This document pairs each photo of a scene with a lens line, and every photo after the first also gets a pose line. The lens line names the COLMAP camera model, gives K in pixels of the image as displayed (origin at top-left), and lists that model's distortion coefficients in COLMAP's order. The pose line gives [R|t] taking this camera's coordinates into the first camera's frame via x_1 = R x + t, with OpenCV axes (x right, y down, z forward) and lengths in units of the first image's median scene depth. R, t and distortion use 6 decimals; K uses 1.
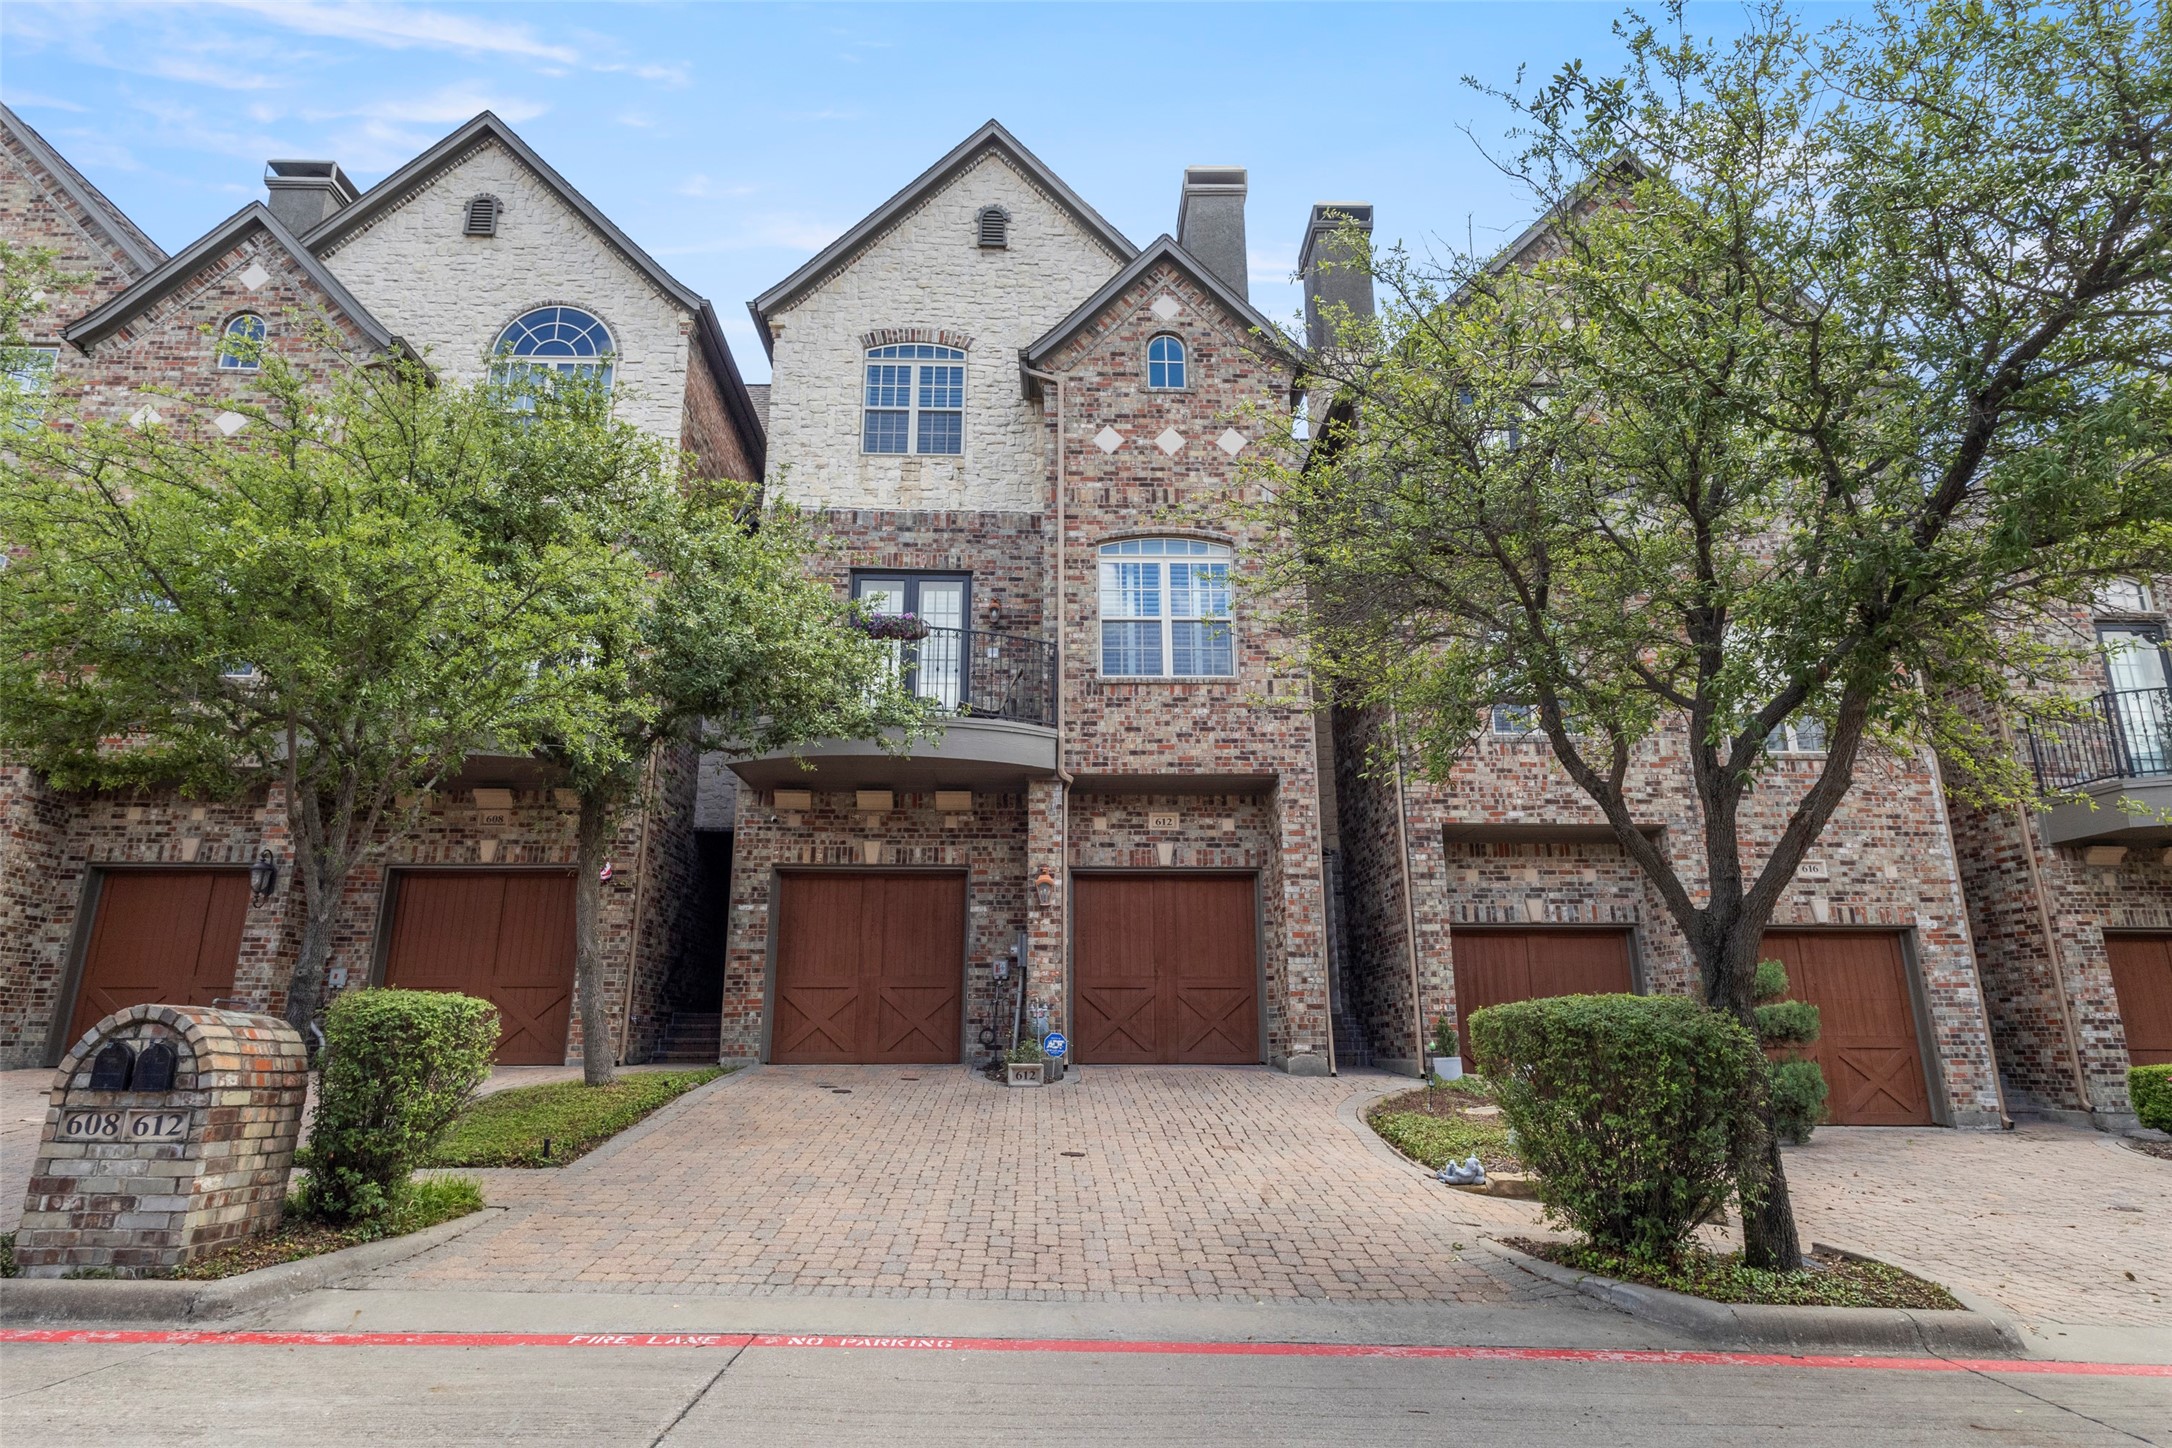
lens RADIAL K [[1202.7, 0, 1080.0], [0, 1202.7, 714.0], [0, 0, 1]] dist [0.014298, -0.003047]
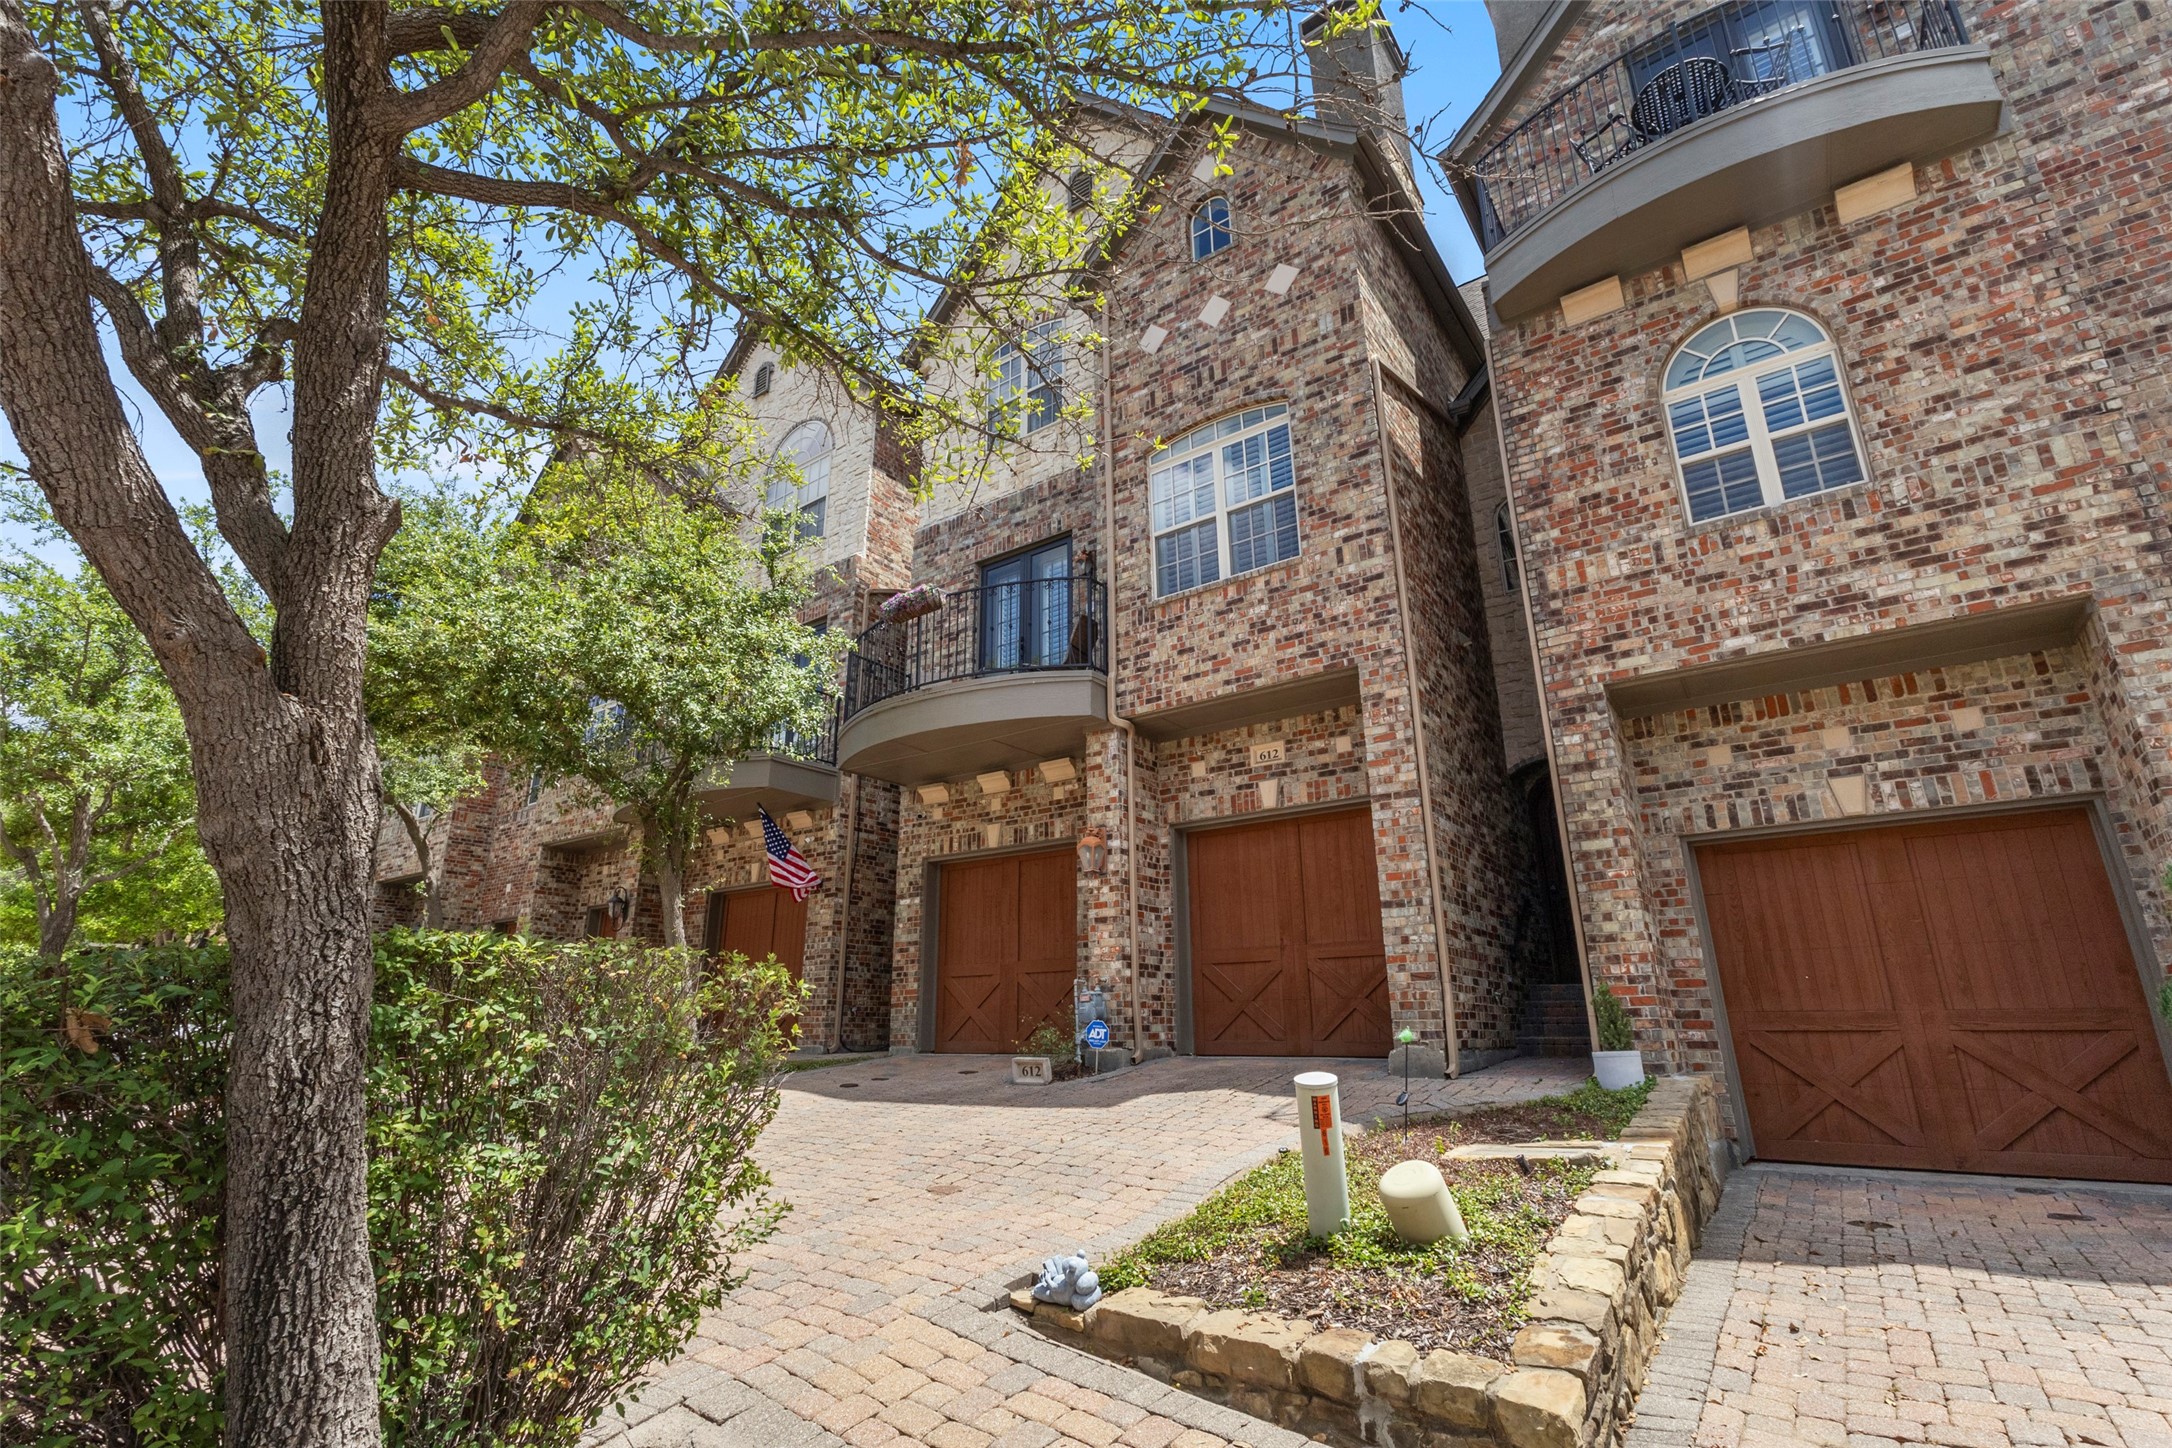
lens RADIAL K [[999.5, 0, 1077.6], [0, 999.5, 717.3], [0, 0, 1]] dist [0.000202, 0.002136]
pose [[0.785896, -0.191079, -0.588096, 0.381952], [0.173518, 0.980993, -0.086858, 0.104359], [0.593514, -0.033784, 0.804114, 0.394292]]
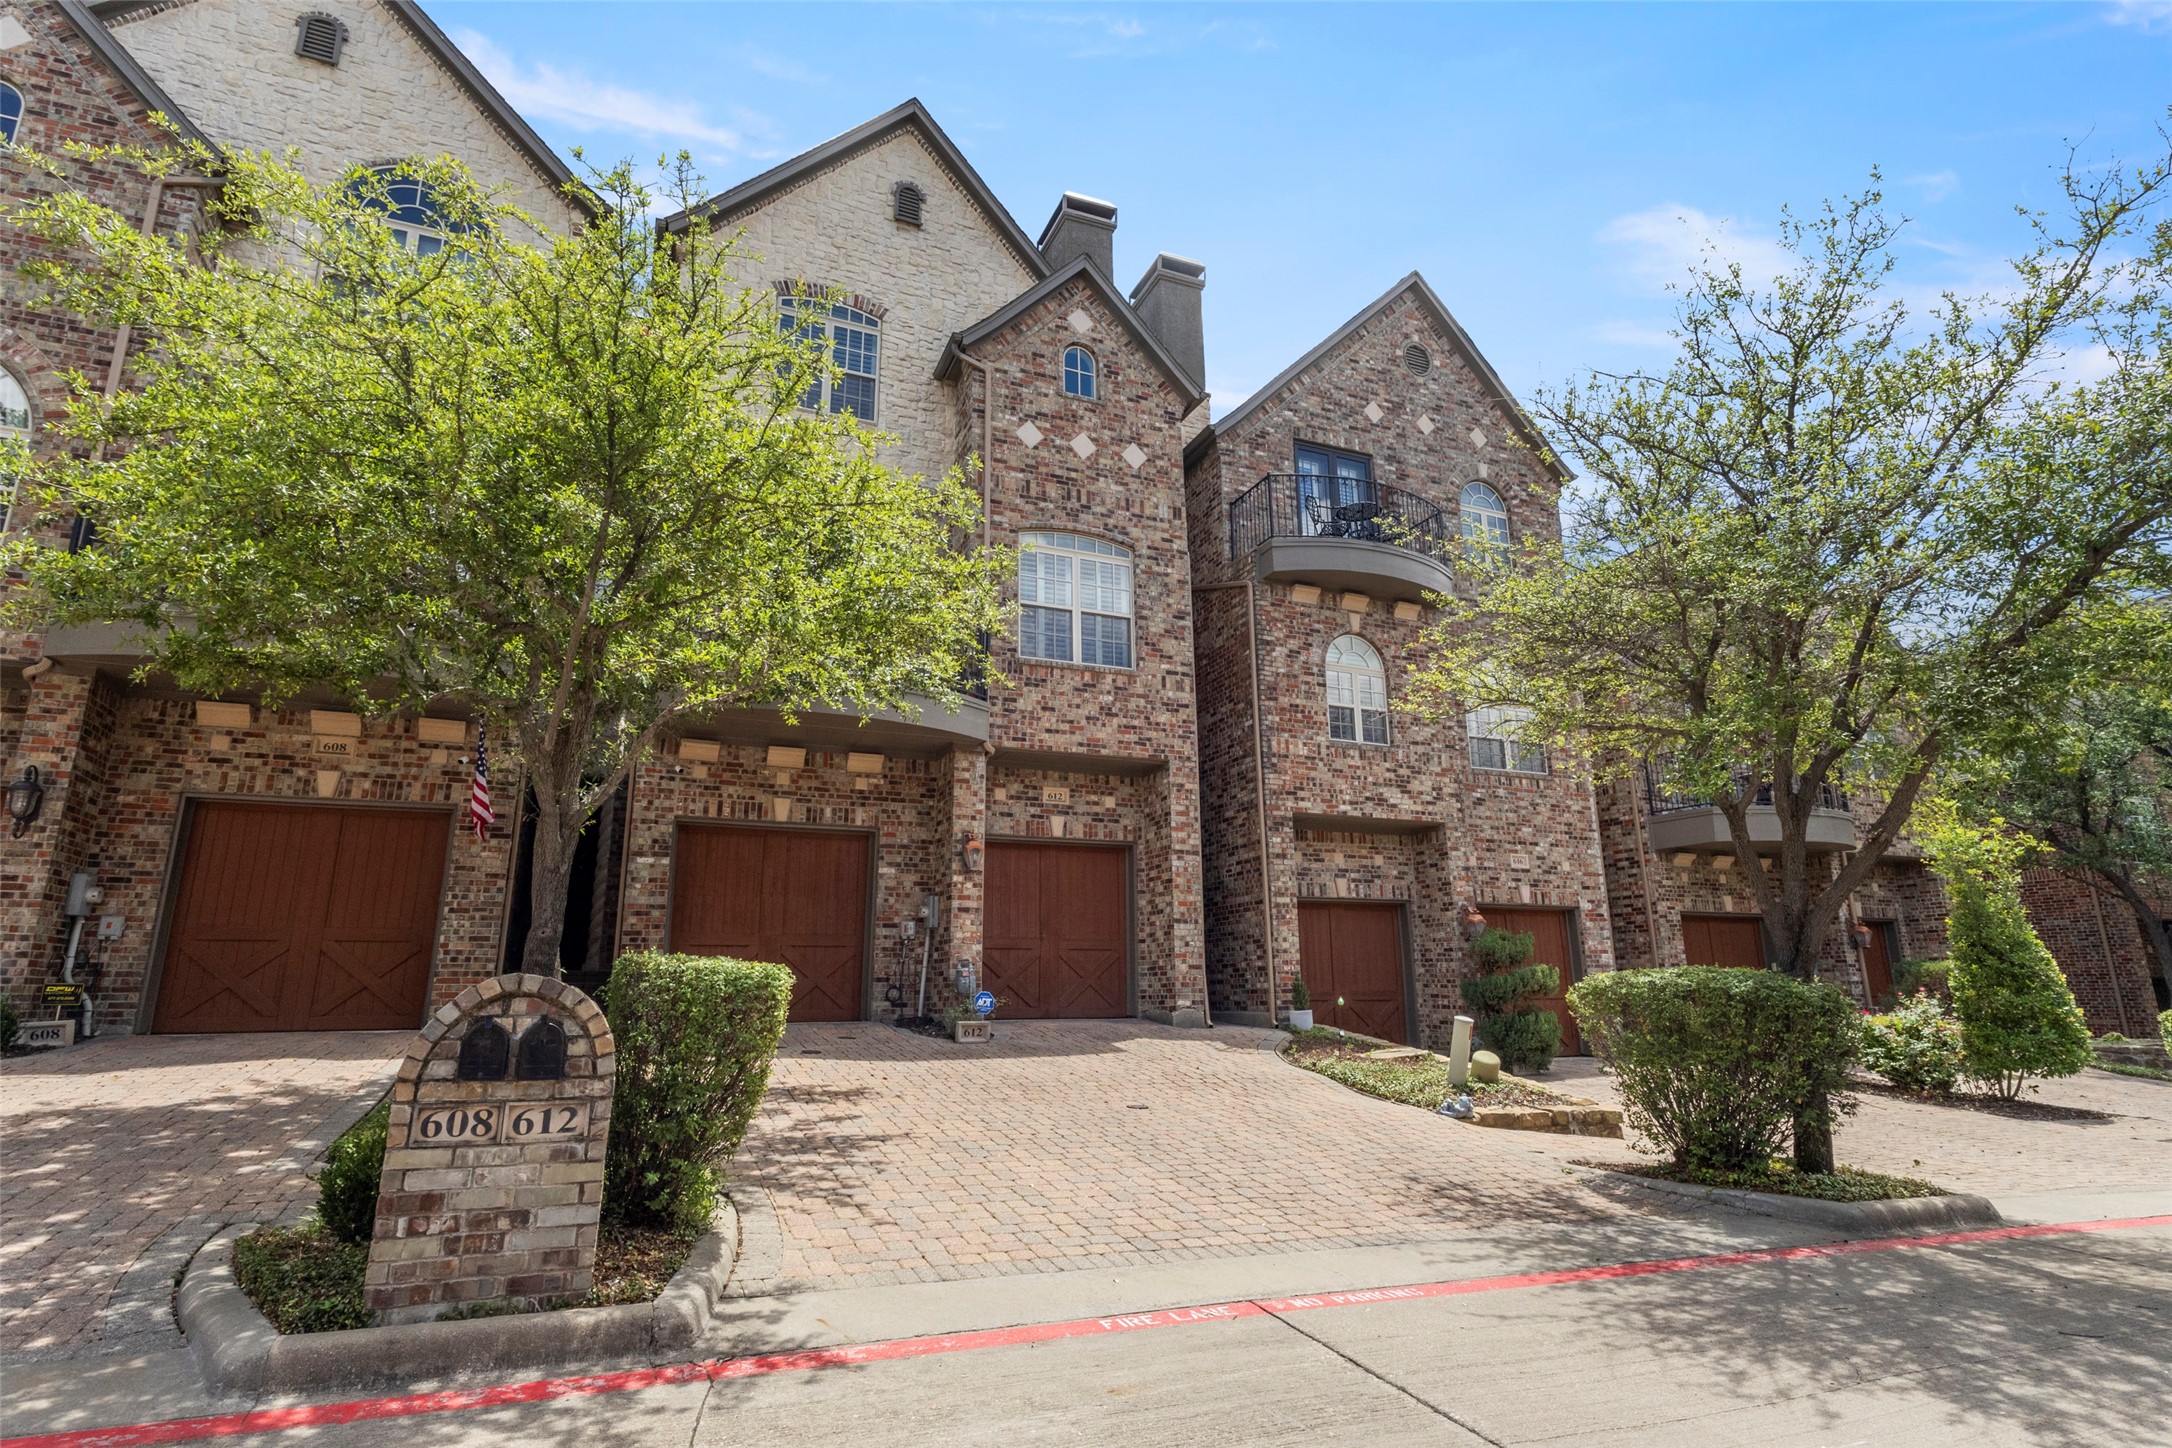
lens RADIAL K [[1099.0, 0, 1080.0], [0, 1099.0, 715.2], [0, 0, 1]] dist [0.012917, -0.003161]
pose [[0.929669, 0.085826, 0.358260, -0.279262], [-0.093232, 0.995639, 0.003415, 0.012079], [-0.356405, -0.036576, 0.933616, 0.073445]]
